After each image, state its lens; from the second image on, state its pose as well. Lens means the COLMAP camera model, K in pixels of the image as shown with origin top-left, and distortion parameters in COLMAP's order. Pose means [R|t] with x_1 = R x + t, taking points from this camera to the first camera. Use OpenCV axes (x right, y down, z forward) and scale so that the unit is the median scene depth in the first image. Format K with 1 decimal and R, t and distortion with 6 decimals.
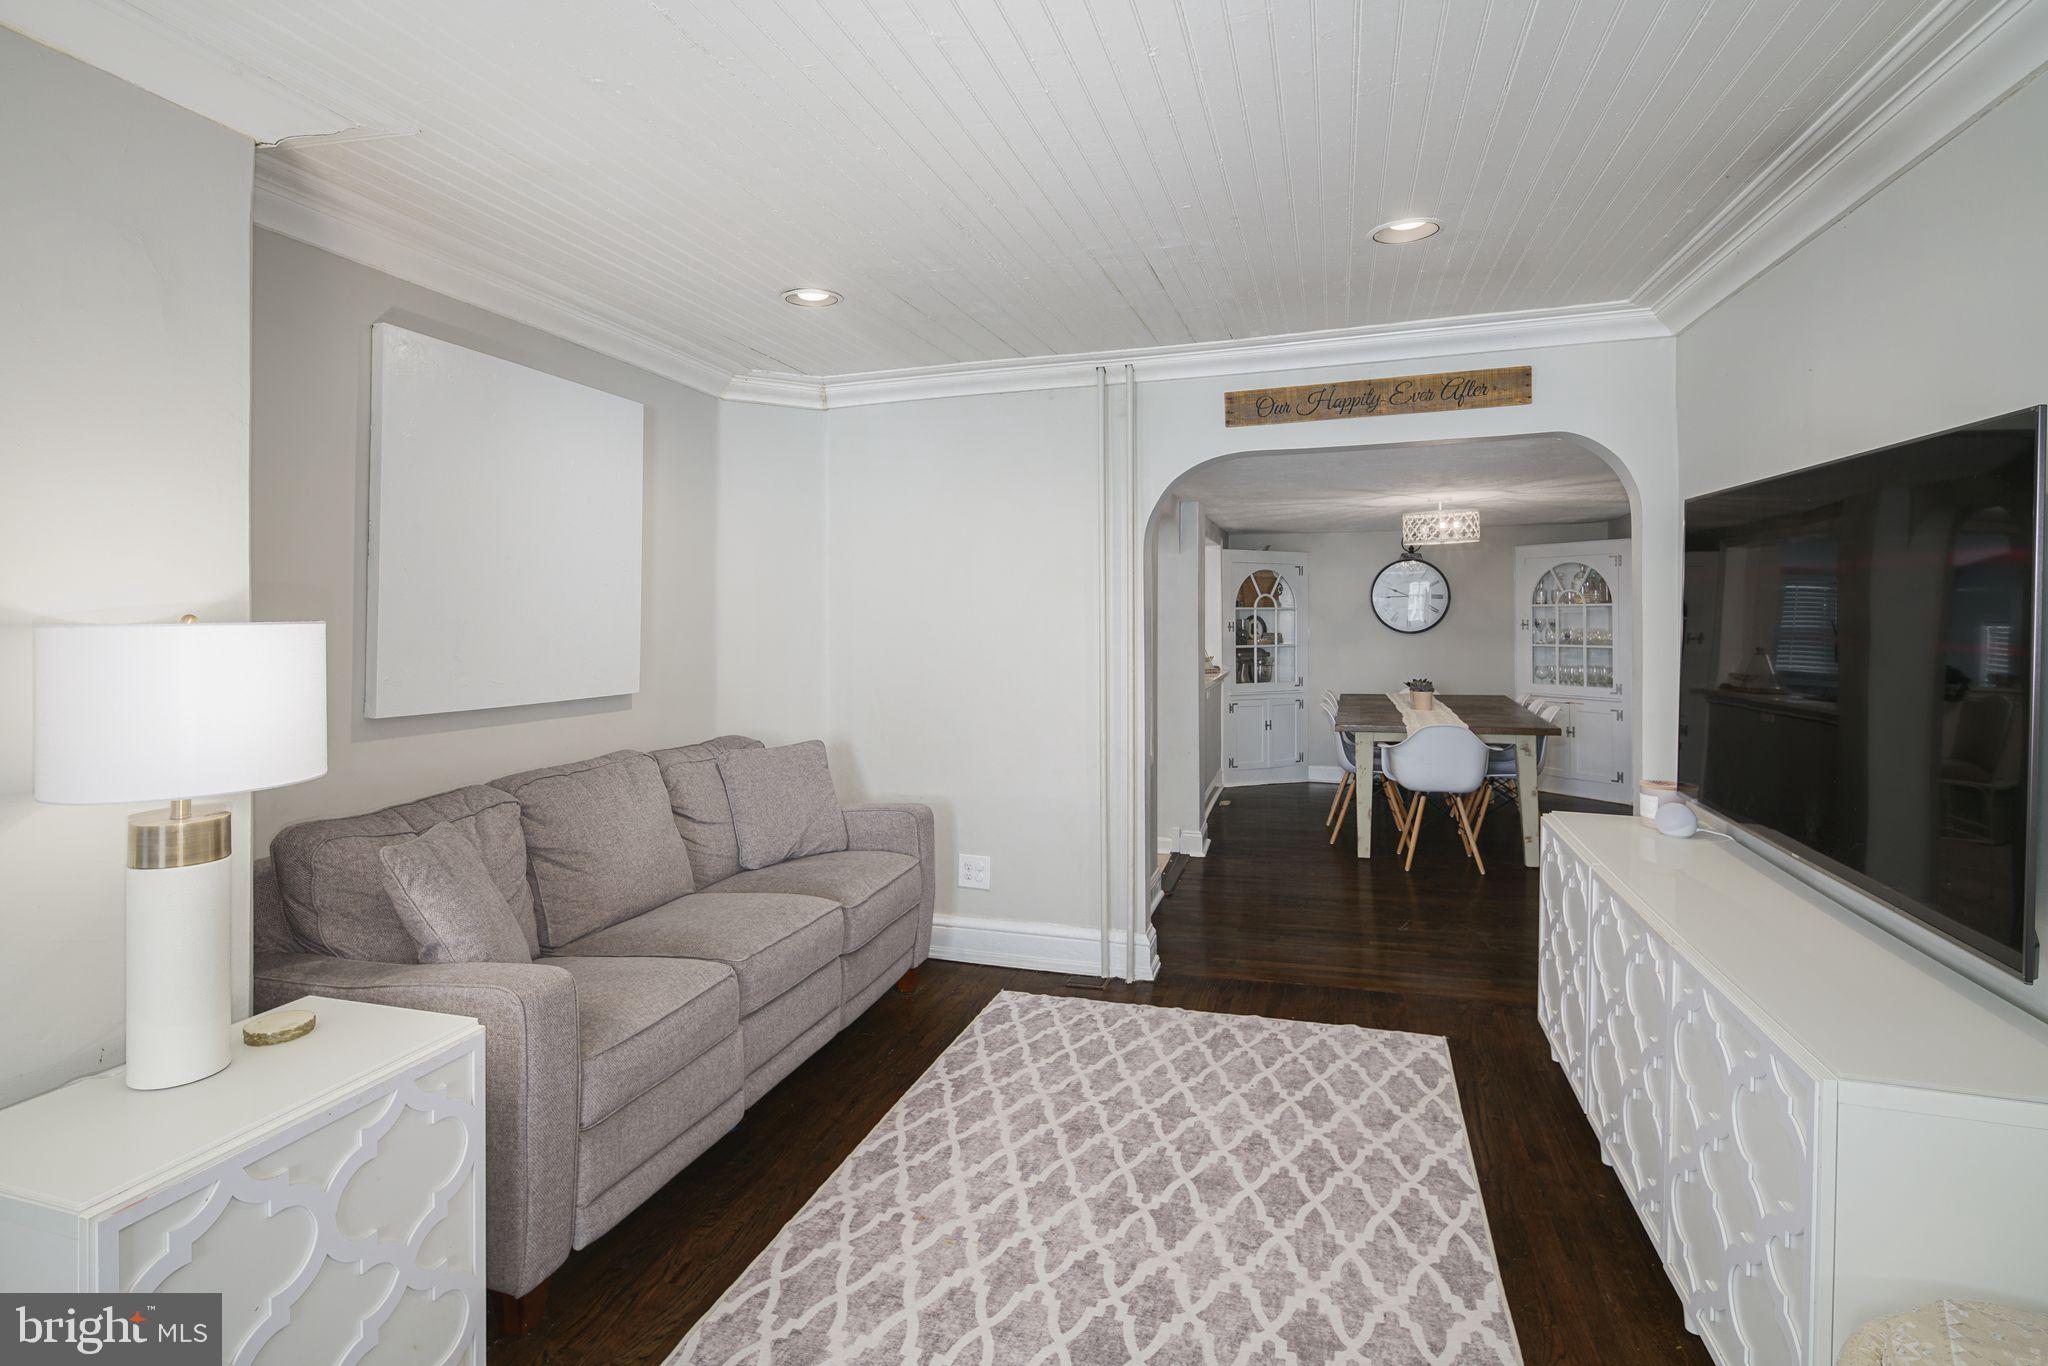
lens RADIAL K [[1004.3, 0, 1010.3], [0, 1004.3, 606.3], [0, 0, 1]] dist [0.005911, -0.003671]
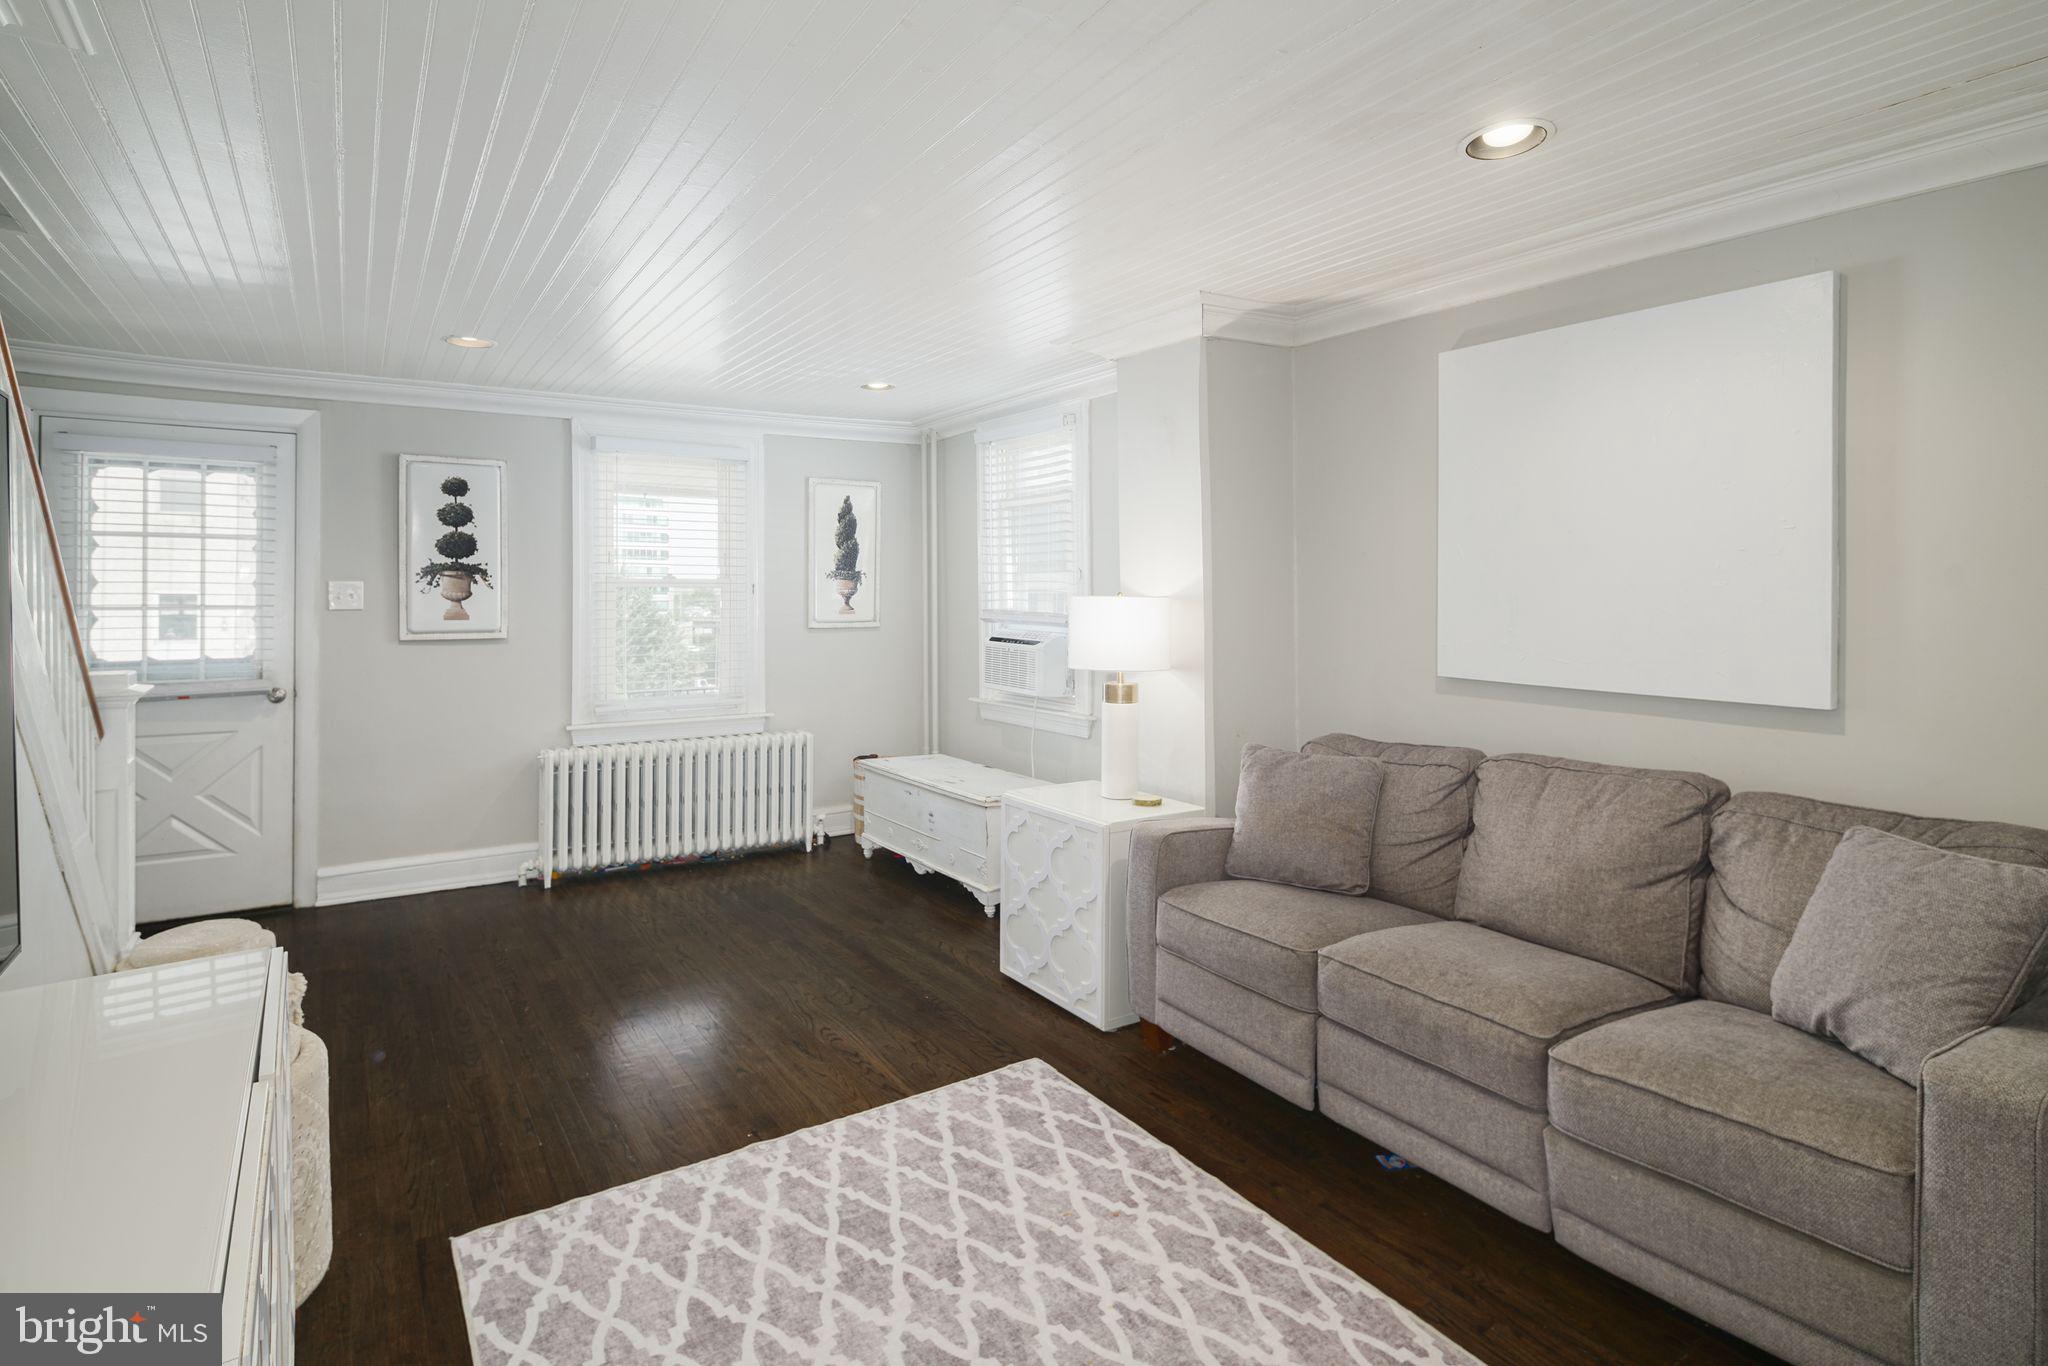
lens RADIAL K [[1004.3, 0, 1030.2], [0, 1004.3, 599.6], [0, 0, 1]] dist [0.005911, -0.003671]
pose [[-0.614691, 0.005721, -0.788748, 0.618538], [0.006975, 0.999974, 0.001818, 0.008710], [0.788738, -0.004384, -0.614714, 1.305179]]
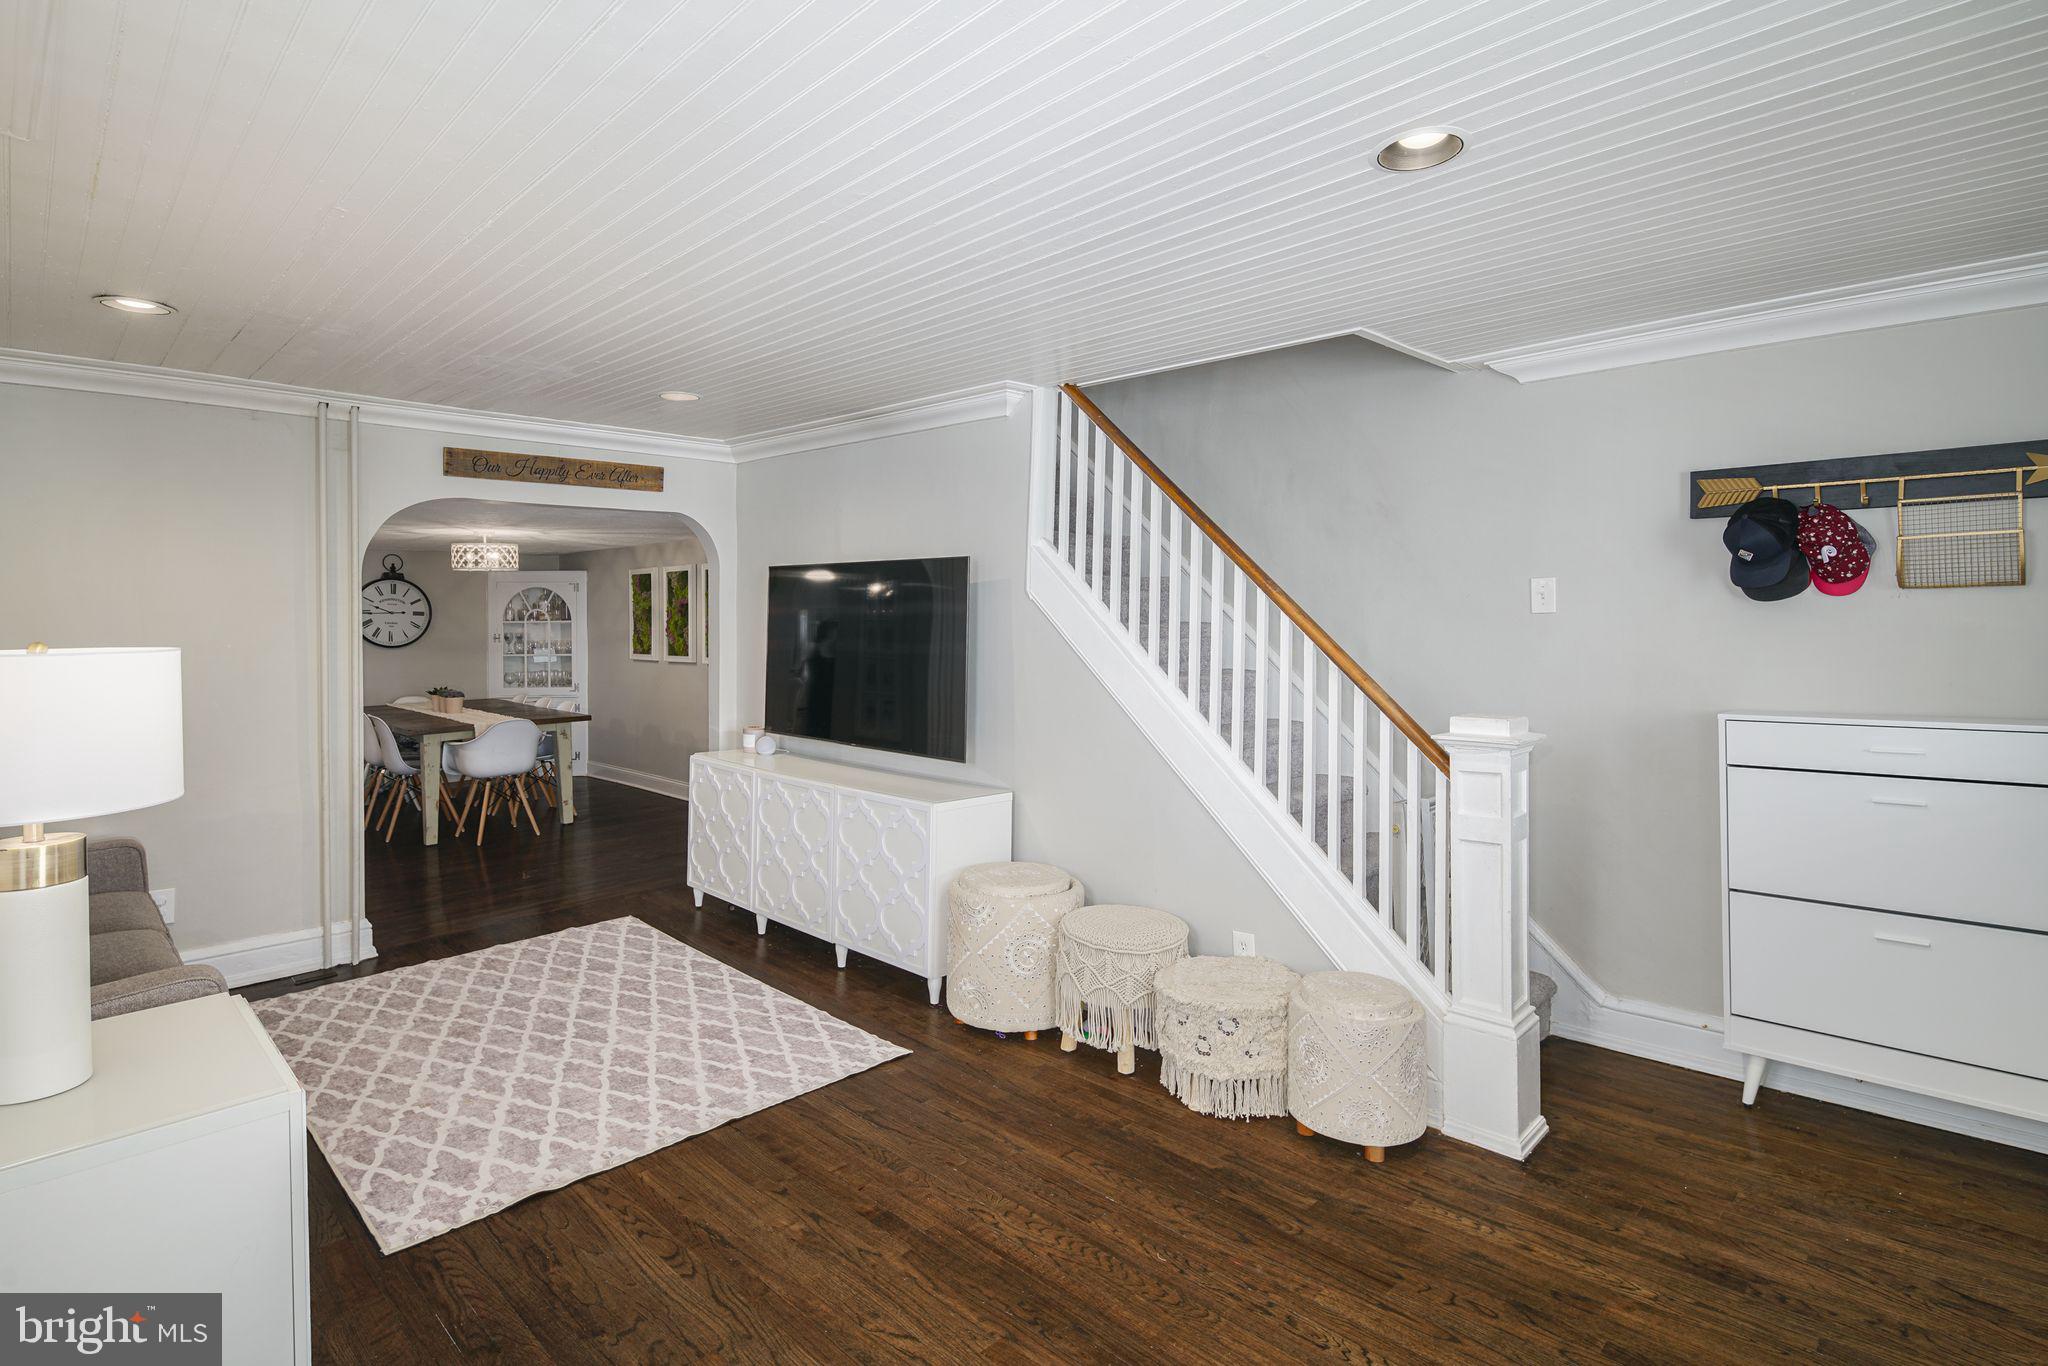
lens RADIAL K [[1004.3, 0, 1000.2], [0, 1004.3, 648.9], [0, 0, 1]] dist [0.005911, -0.003671]
pose [[0.464133, -0.022099, 0.885490, -0.742812], [-0.003619, 0.999633, 0.026845, -0.009318], [-0.885758, -0.015664, 0.463883, -0.199240]]
